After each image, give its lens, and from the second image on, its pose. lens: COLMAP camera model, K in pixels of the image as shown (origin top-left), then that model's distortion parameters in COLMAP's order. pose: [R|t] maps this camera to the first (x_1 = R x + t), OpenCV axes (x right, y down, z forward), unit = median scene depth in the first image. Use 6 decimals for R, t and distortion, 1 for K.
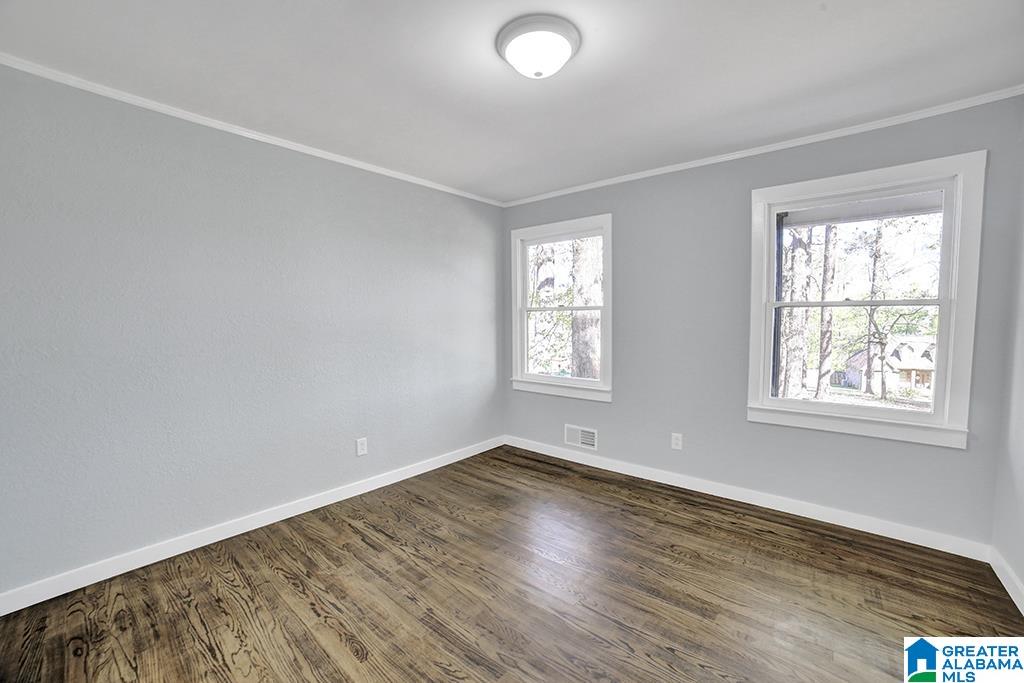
lens RADIAL K [[419.5, 0, 512.0], [0, 419.5, 341.5], [0, 0, 1]] dist [-0.045812, 0.000400]
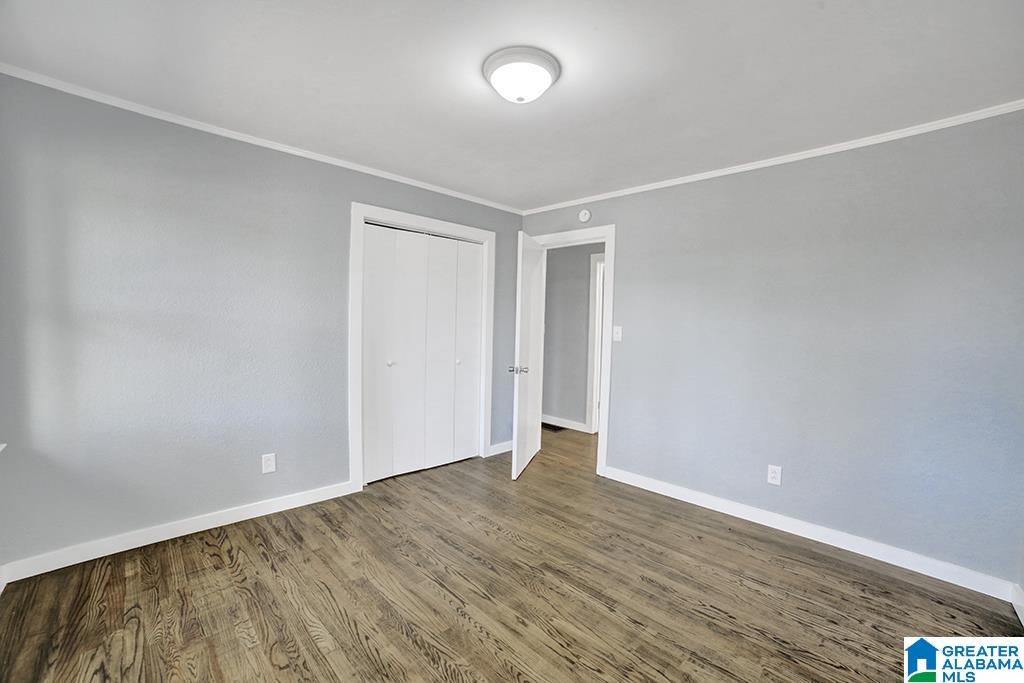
lens RADIAL K [[419.5, 0, 512.0], [0, 419.5, 341.5], [0, 0, 1]] dist [-0.045812, 0.000400]
pose [[-0.996266, -0.023443, 0.083090, -0.019076], [-0.015114, 0.994924, 0.099483, -0.116525], [-0.085001, 0.097856, -0.991564, 1.961782]]
